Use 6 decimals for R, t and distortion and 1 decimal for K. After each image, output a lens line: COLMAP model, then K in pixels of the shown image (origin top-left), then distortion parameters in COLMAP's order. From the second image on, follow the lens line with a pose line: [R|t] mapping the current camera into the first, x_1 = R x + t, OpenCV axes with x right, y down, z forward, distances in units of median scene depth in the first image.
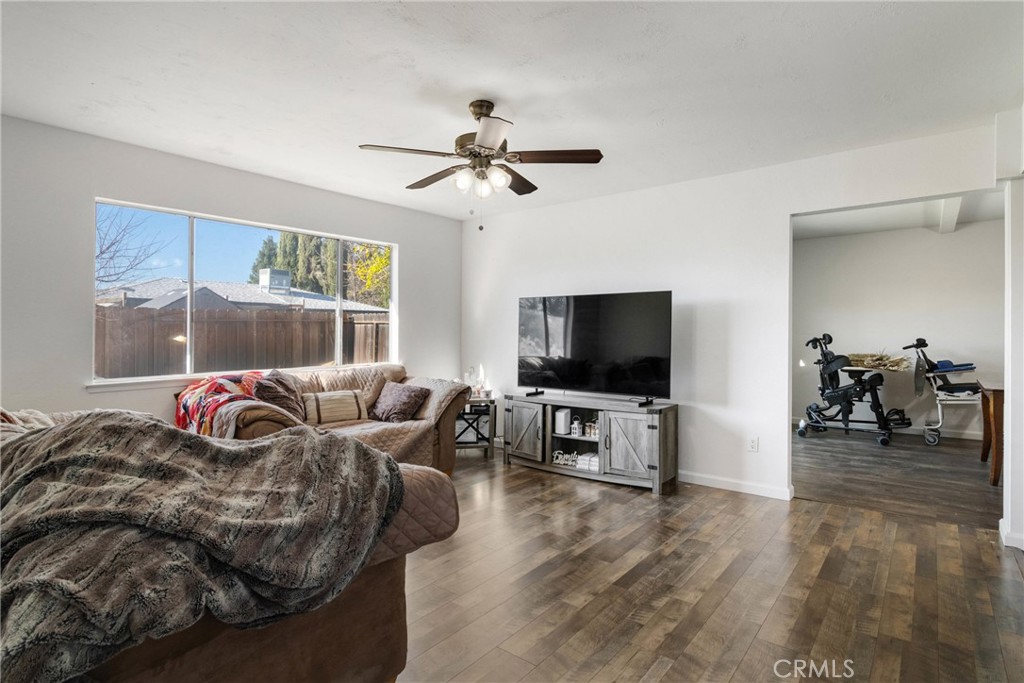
lens RADIAL K [[522.9, 0, 514.4], [0, 522.9, 337.5], [0, 0, 1]] dist [0.002374, 0.000245]
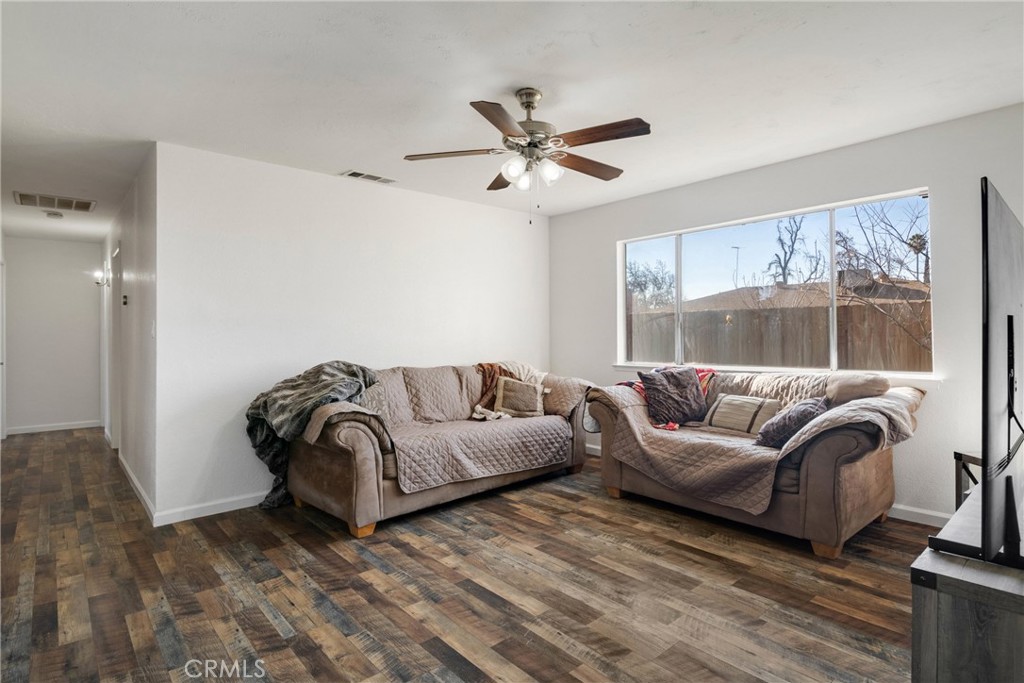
lens RADIAL K [[522.9, 0, 514.3], [0, 522.9, 336.3], [0, 0, 1]] dist [0.002374, 0.000245]
pose [[-0.169290, 0.013815, -0.985469, 1.056992], [0.003635, 0.999904, 0.013393, -0.021333], [0.985560, -0.001315, -0.169324, 1.356488]]
